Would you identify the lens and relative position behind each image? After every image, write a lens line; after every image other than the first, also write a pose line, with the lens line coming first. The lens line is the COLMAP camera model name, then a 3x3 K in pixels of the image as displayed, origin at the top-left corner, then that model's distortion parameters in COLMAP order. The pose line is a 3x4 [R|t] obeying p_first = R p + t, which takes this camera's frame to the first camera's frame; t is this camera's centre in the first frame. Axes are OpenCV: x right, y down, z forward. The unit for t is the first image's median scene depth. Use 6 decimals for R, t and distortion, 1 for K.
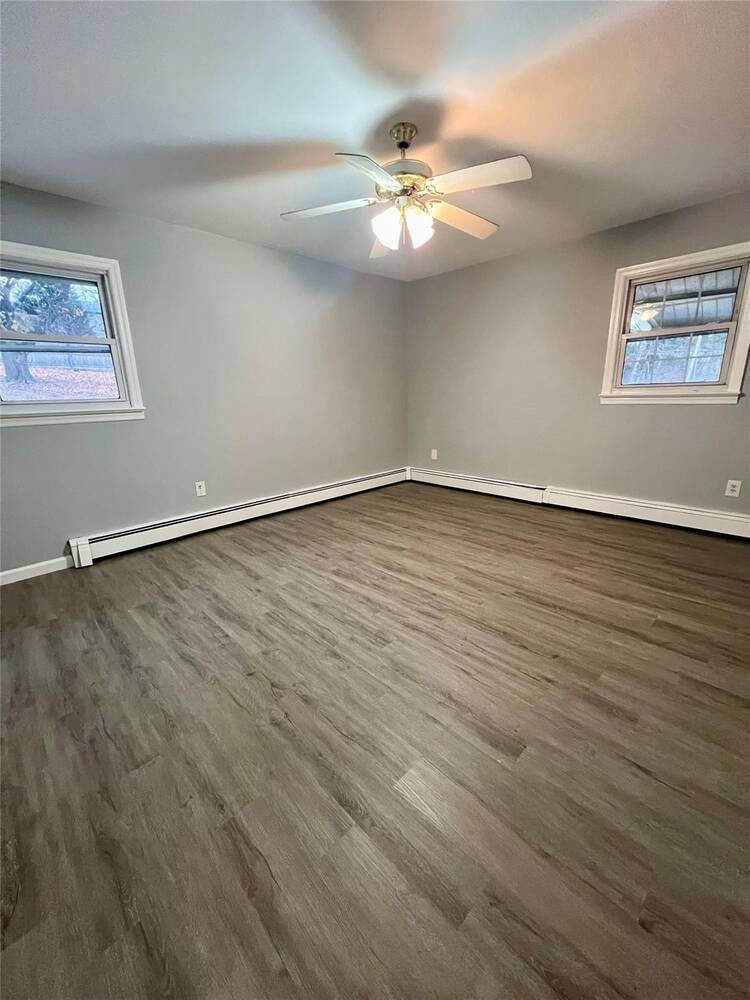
lens RADIAL K [[401.8, 0, 377.5], [0, 401.8, 498.7], [0, 0, 1]] dist [-0.004037, -0.000338]
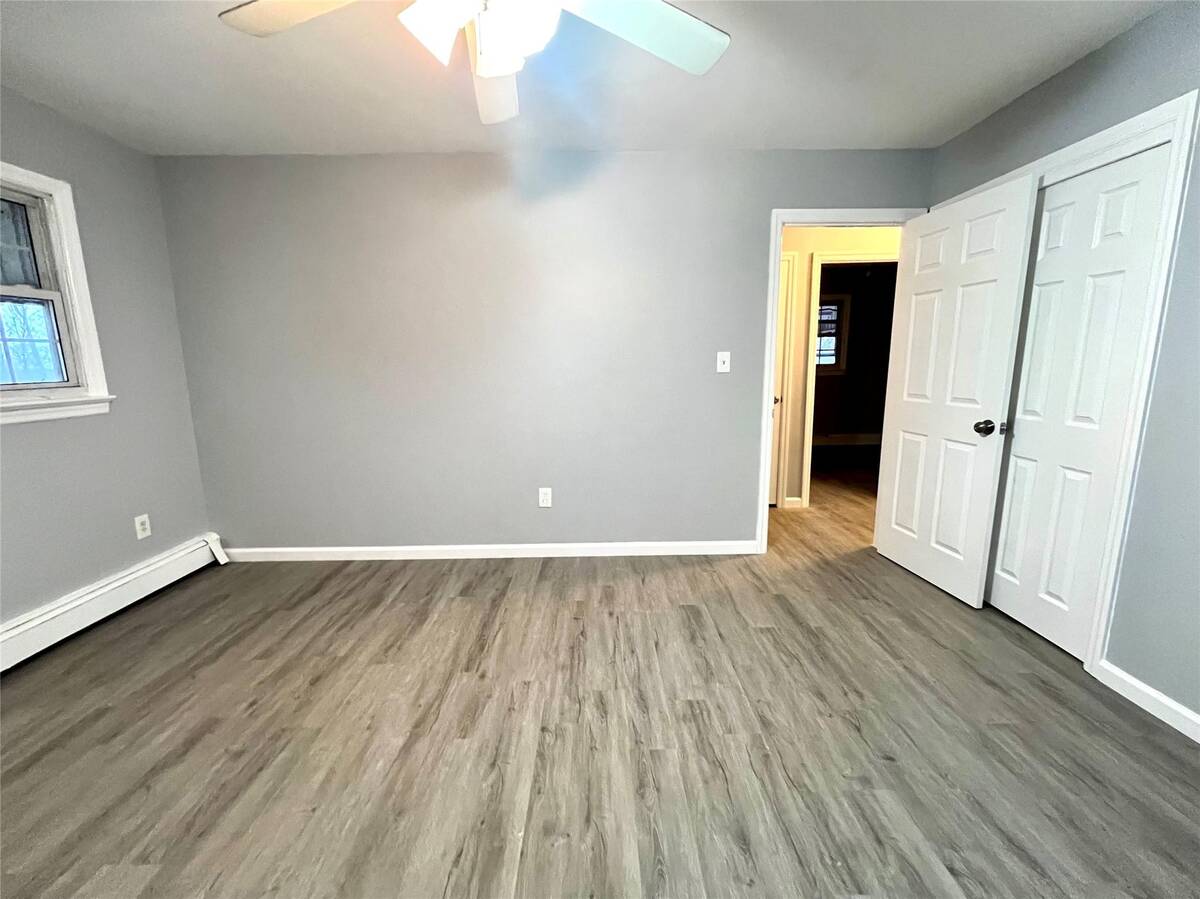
lens RADIAL K [[475.3, 0, 605.5], [0, 475.3, 445.8], [0, 0, 1]] dist [-0.001298, 0.000070]
pose [[-0.710595, -0.085236, 0.698420, -0.391107], [0.211885, 0.920632, 0.327935, -0.367434], [-0.670939, 0.381014, -0.636136, 1.306756]]
